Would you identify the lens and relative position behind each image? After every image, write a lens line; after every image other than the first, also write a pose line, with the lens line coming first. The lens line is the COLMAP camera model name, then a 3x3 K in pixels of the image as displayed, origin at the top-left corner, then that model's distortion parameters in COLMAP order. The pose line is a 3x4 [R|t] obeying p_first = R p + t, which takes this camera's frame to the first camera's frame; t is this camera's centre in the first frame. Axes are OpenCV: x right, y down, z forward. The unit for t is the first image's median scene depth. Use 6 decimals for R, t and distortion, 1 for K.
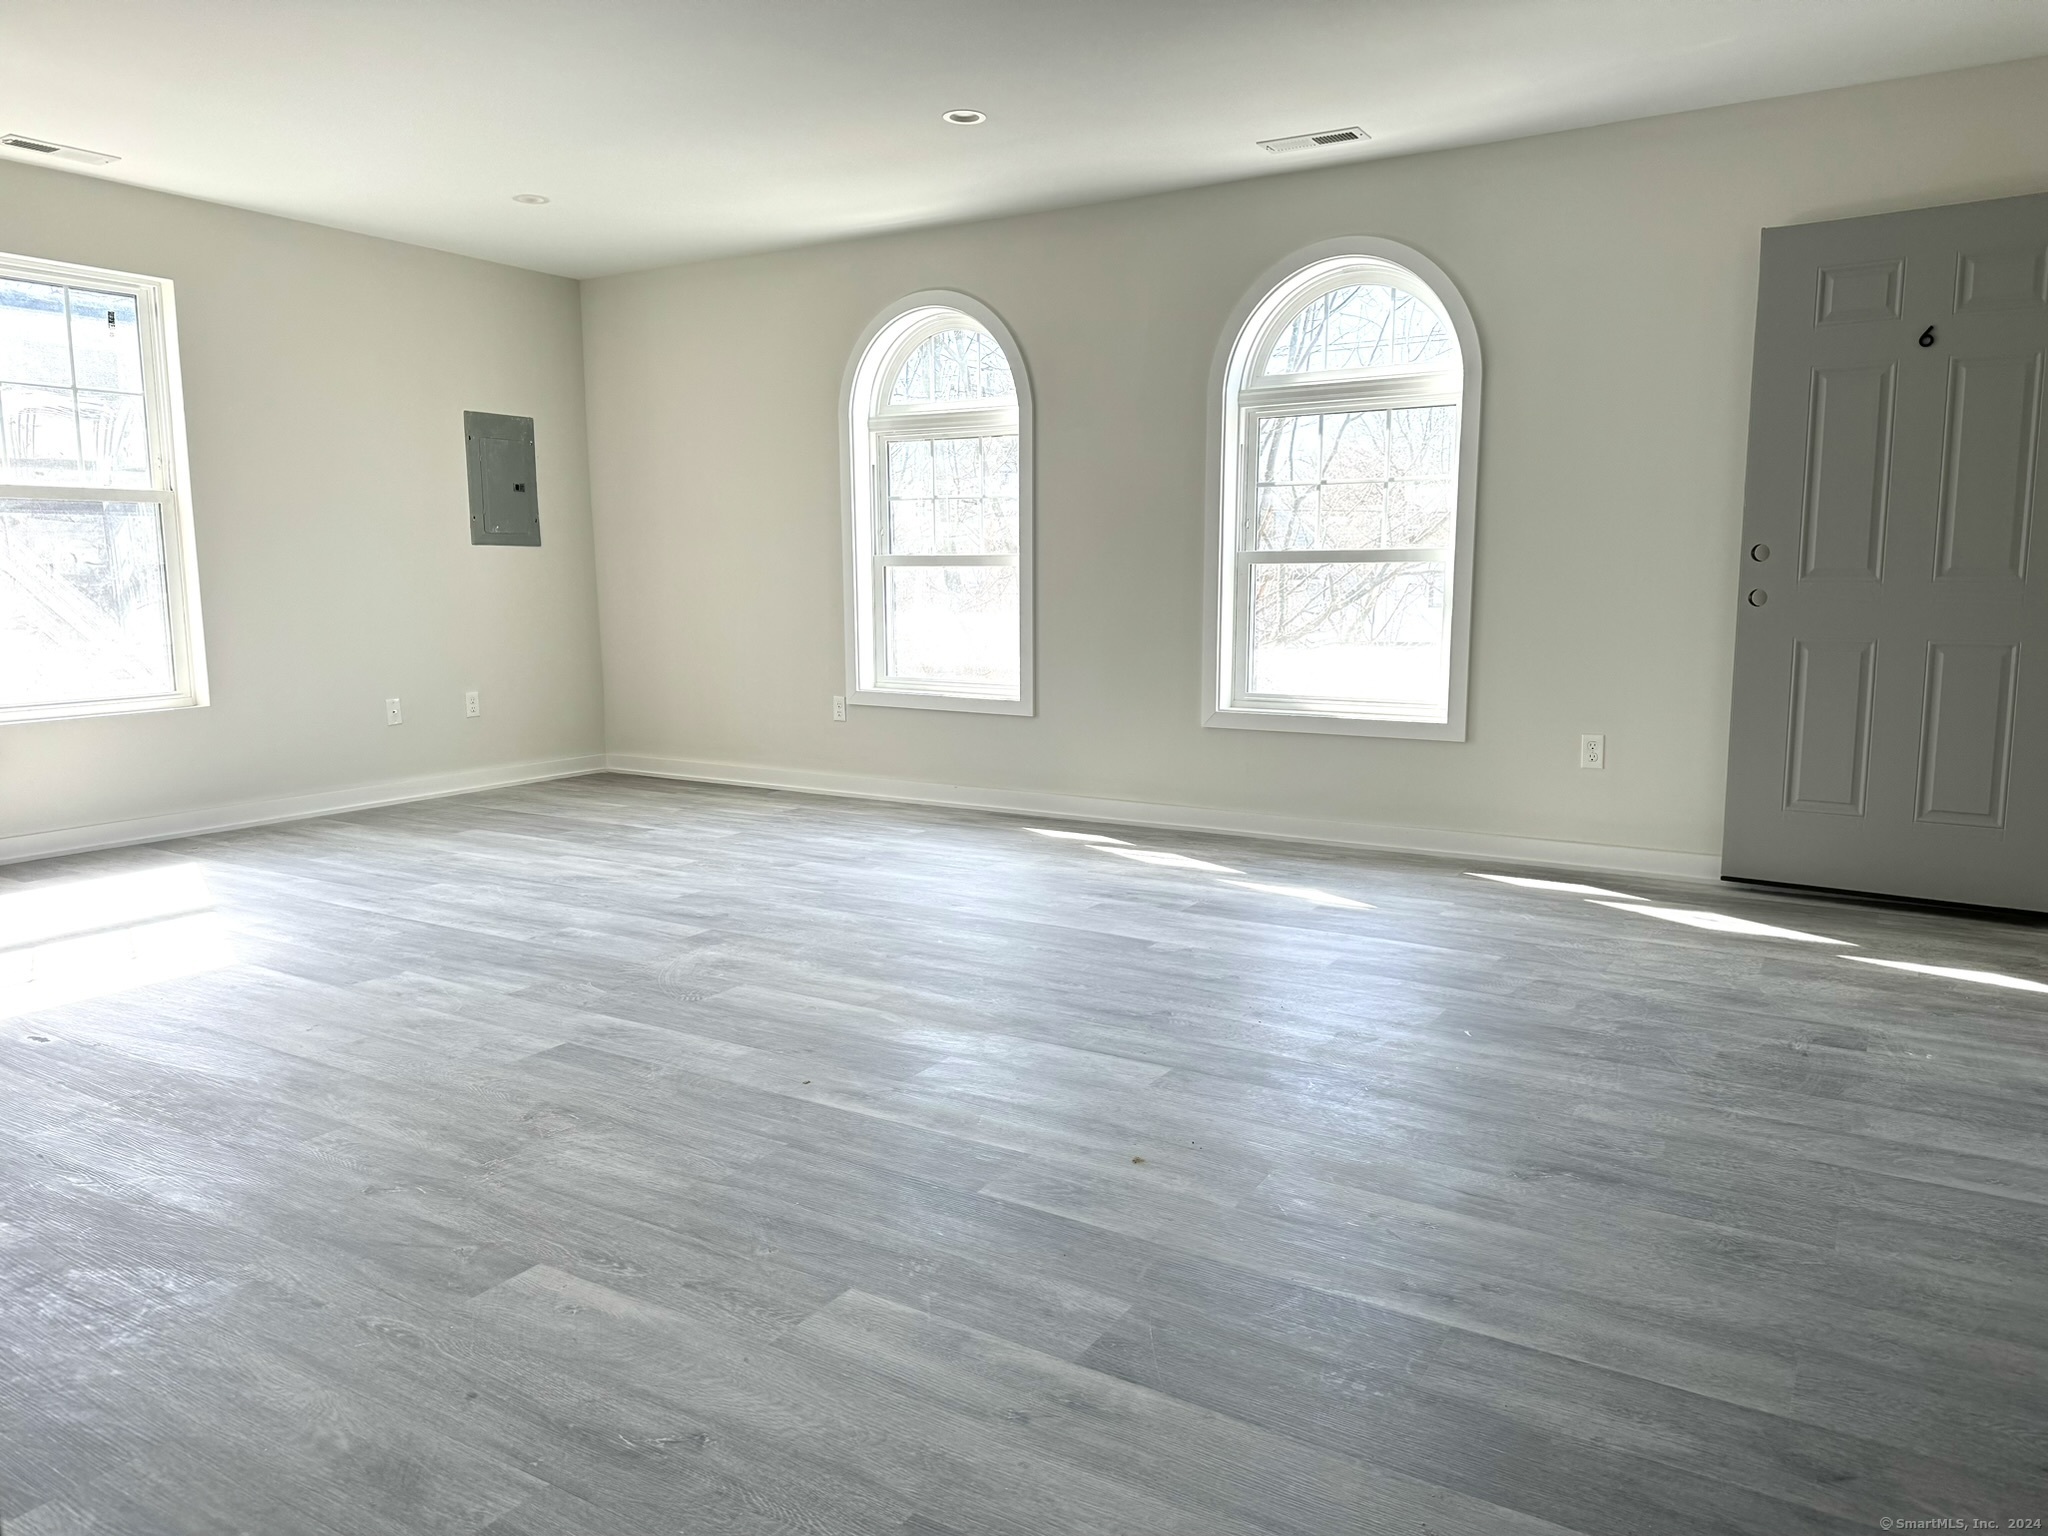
lens RADIAL K [[1423.7, 0, 1016.2], [0, 1423.7, 771.0], [0, 0, 1]] dist [0.093204, -0.121539]
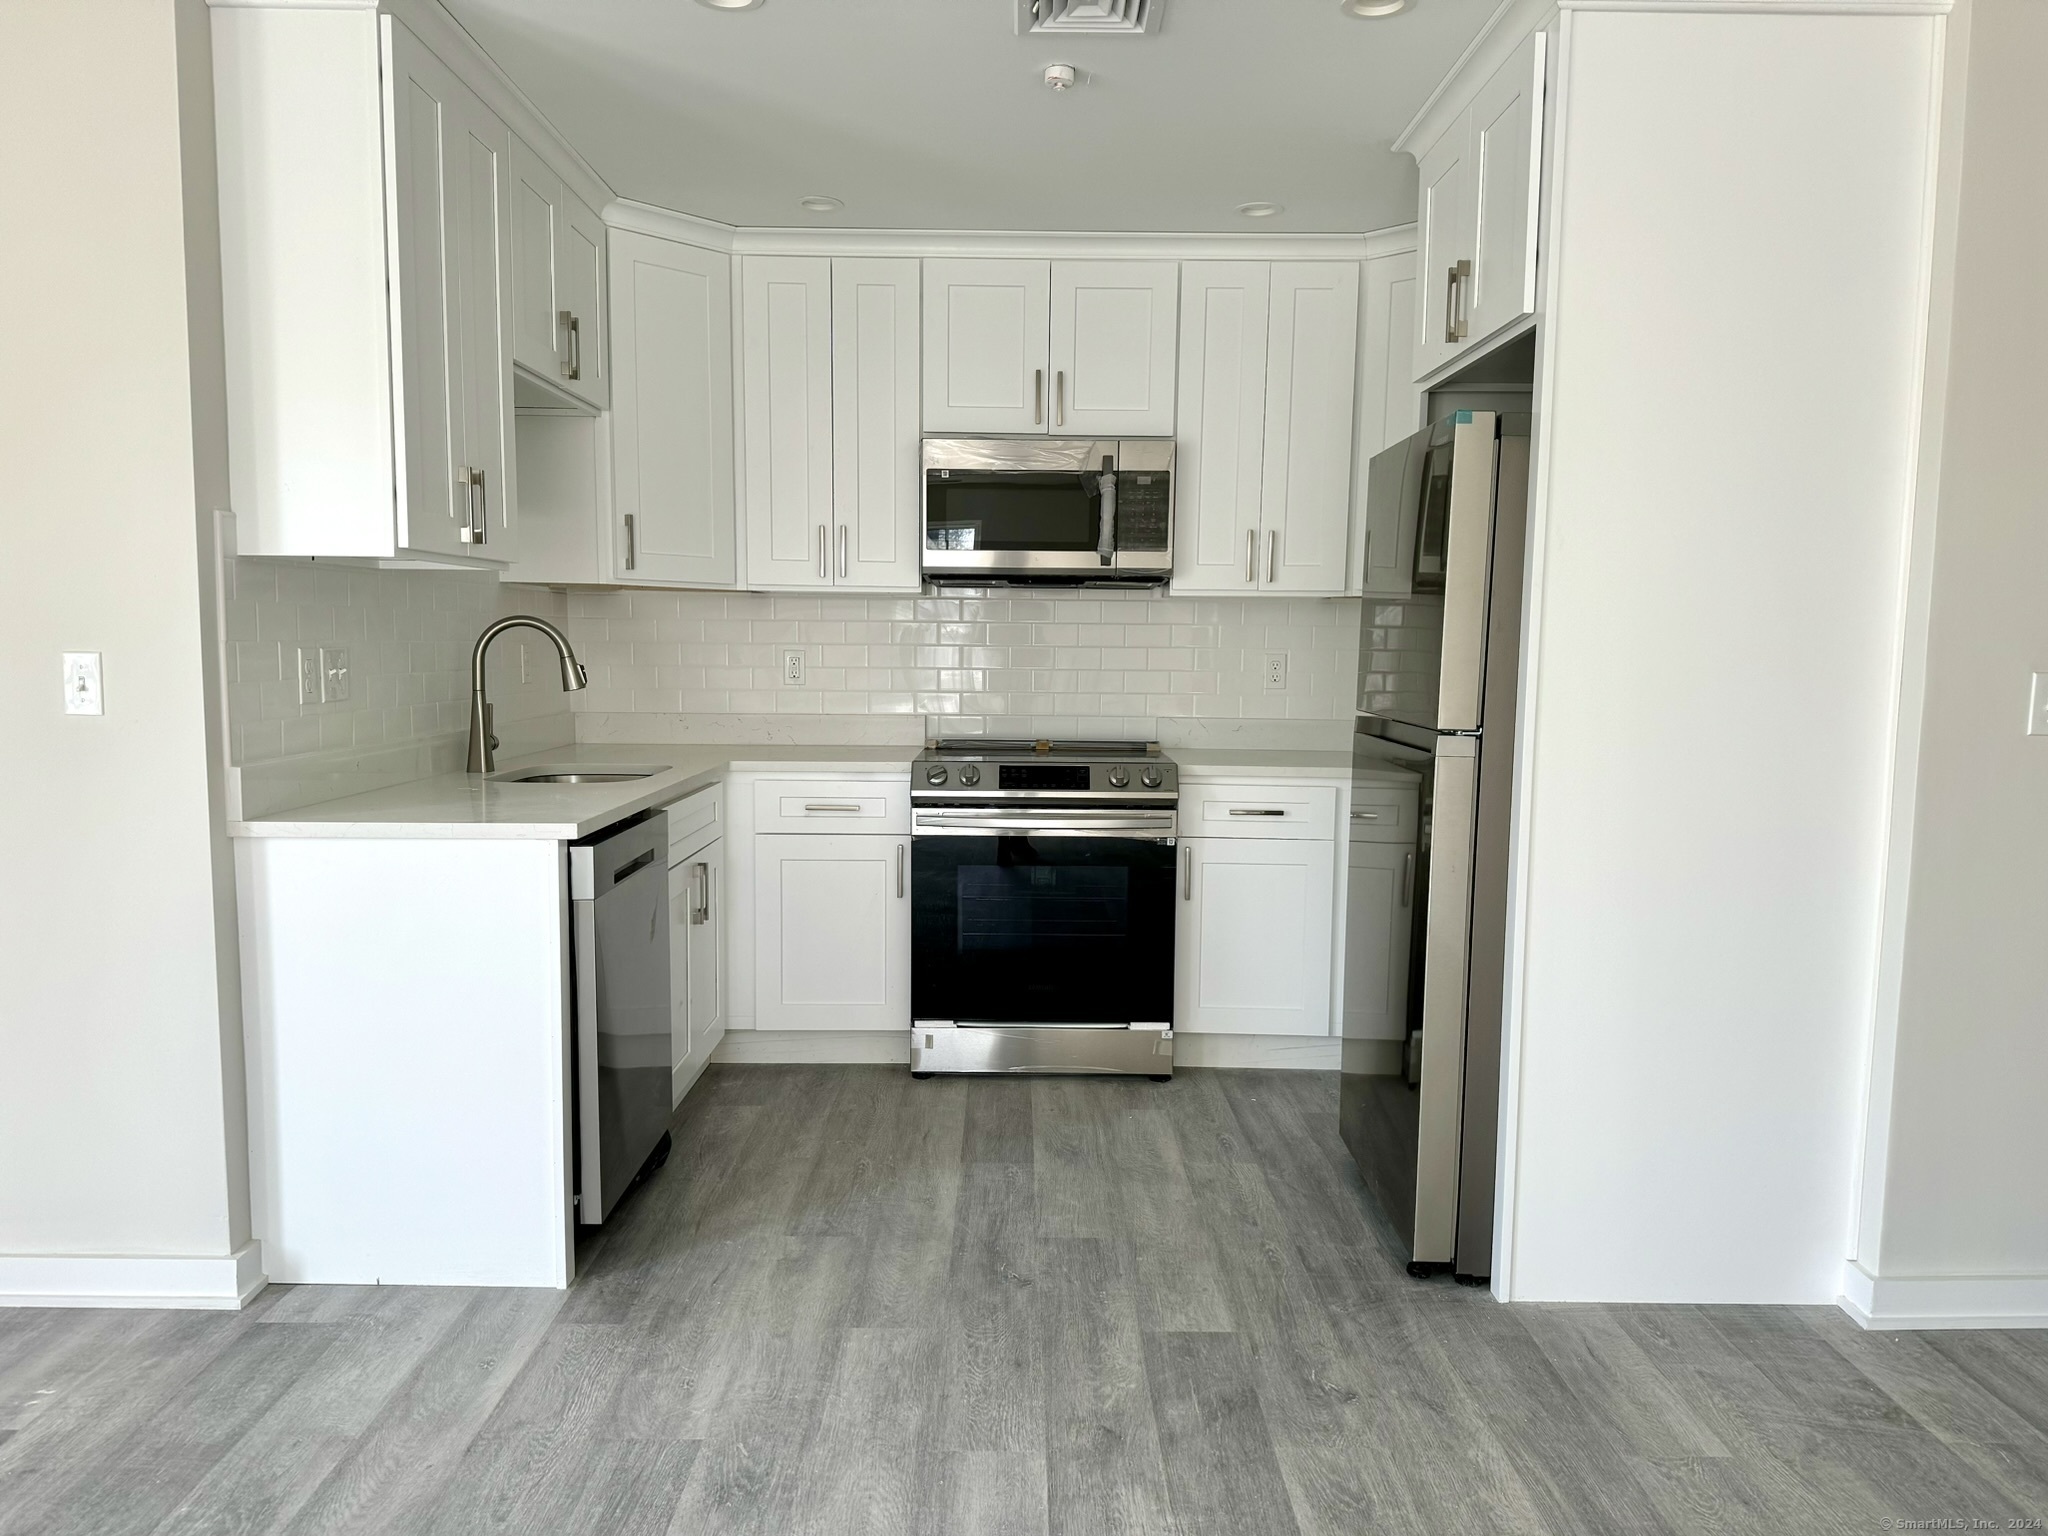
lens RADIAL K [[1423.7, 0, 1016.2], [0, 1423.7, 771.0], [0, 0, 1]] dist [0.093204, -0.121539]
pose [[-0.531740, -0.082052, 0.842923, -0.253853], [0.107362, 0.980735, 0.163195, -0.186763], [-0.840075, 0.177275, -0.512687, 0.846903]]
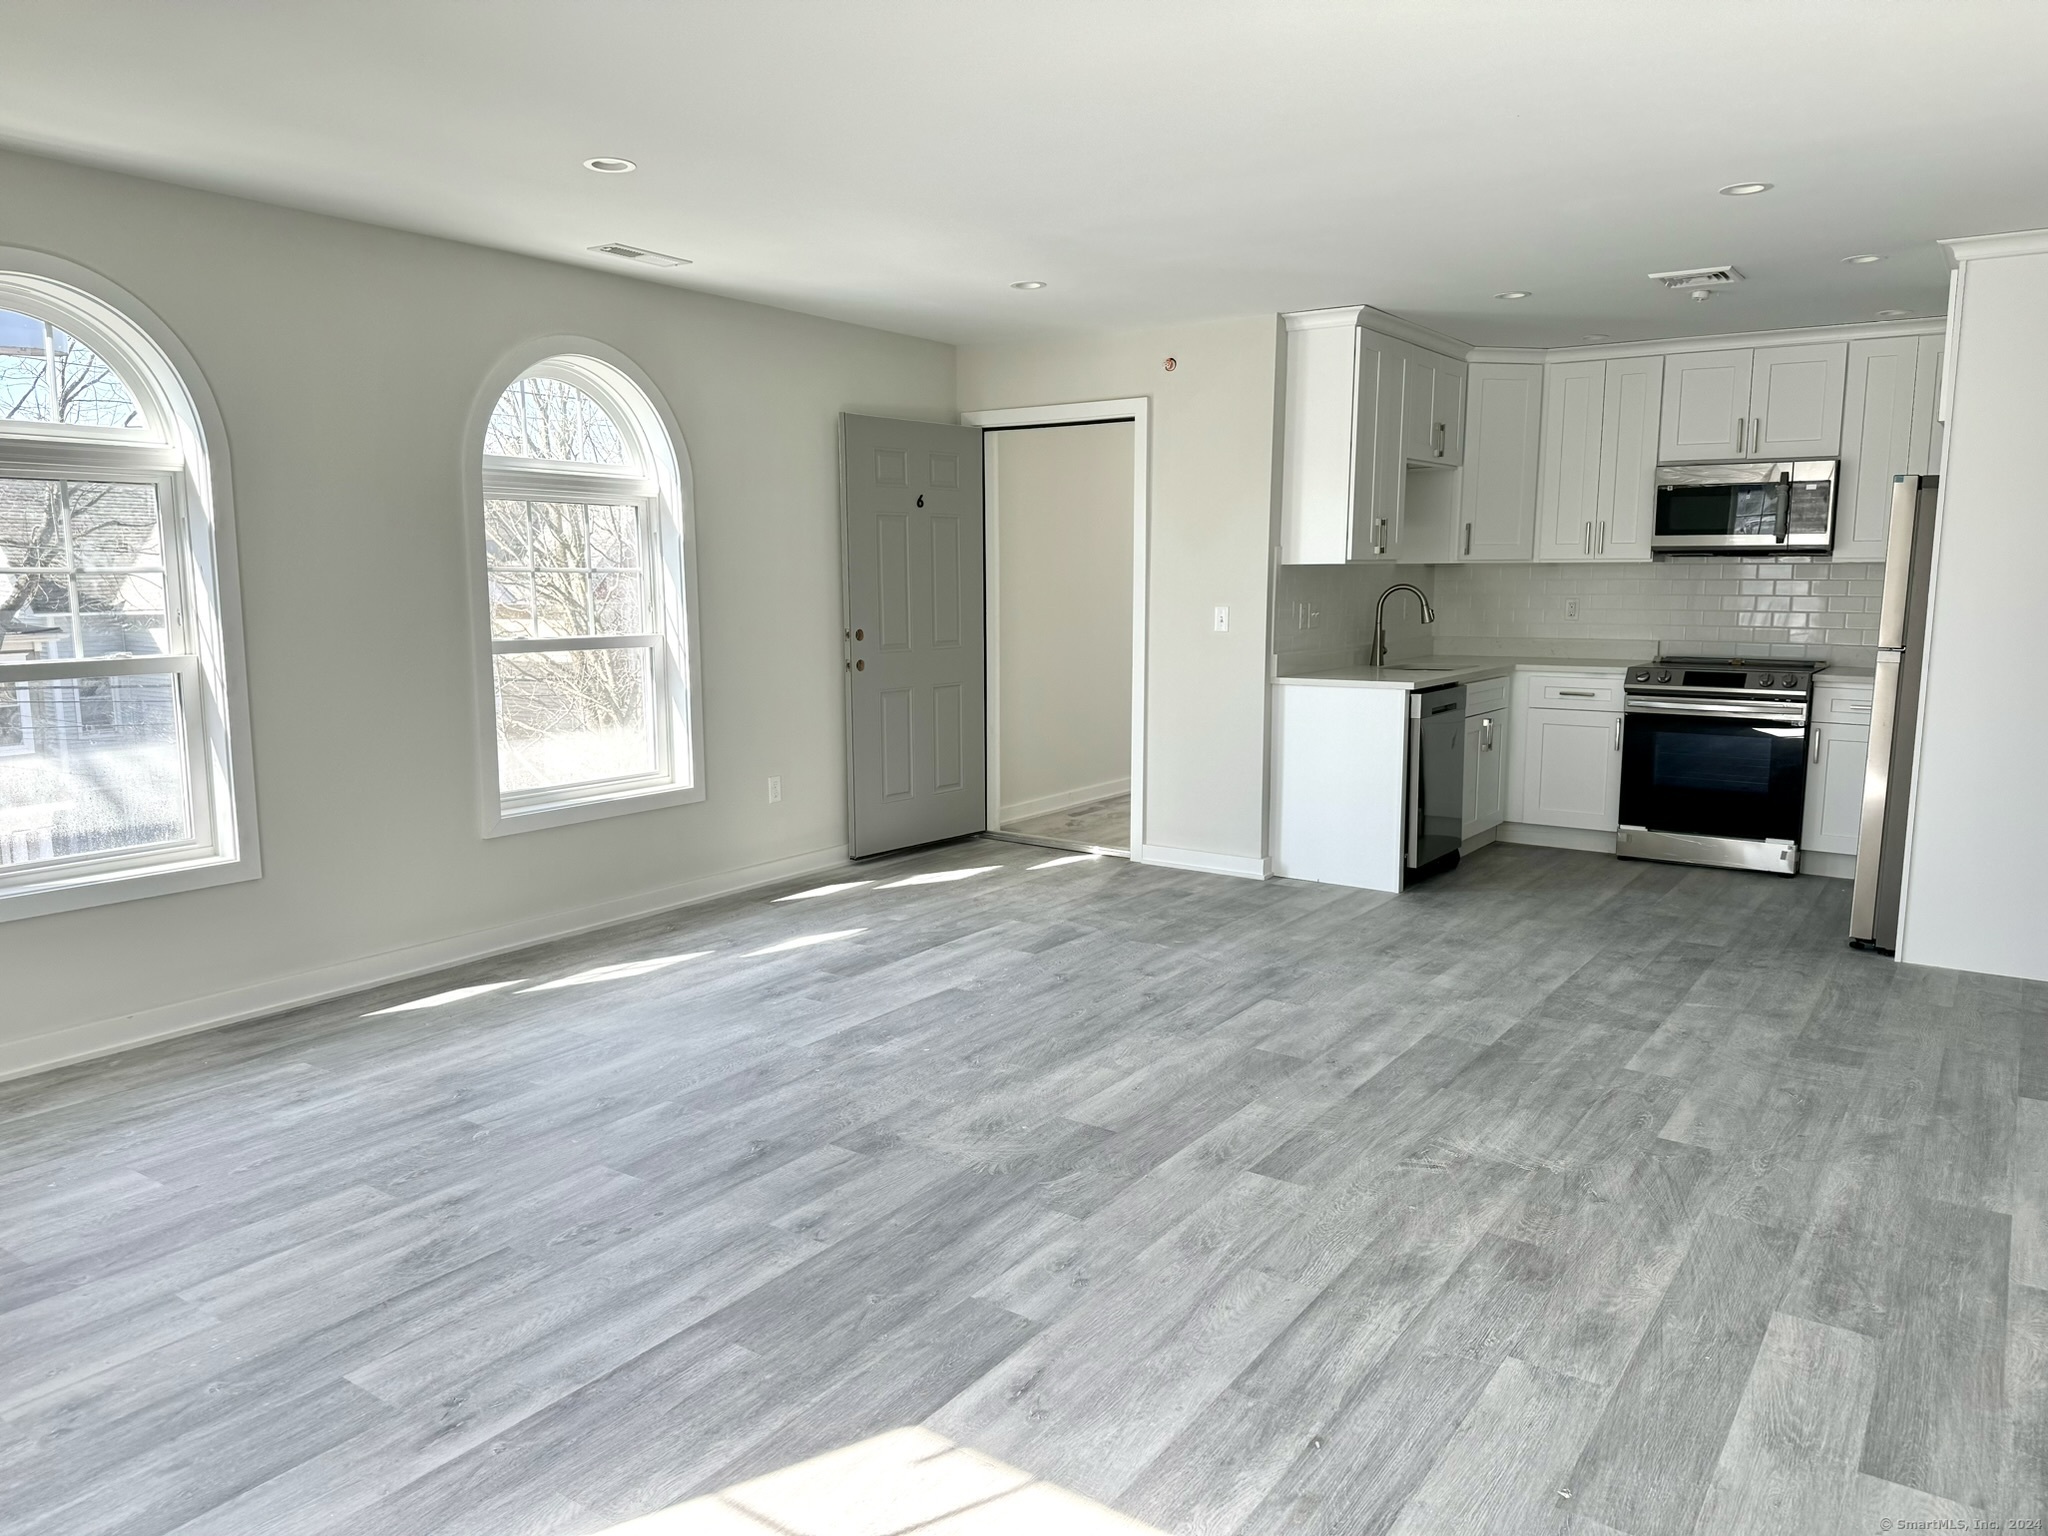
lens RADIAL K [[1423.7, 0, 1016.2], [0, 1423.7, 771.0], [0, 0, 1]] dist [0.093204, -0.121539]
pose [[0.053936, -0.138215, 0.988933, -1.272880], [0.138131, 0.981885, 0.129696, -0.246441], [-0.988944, 0.129607, 0.072050, 1.025646]]
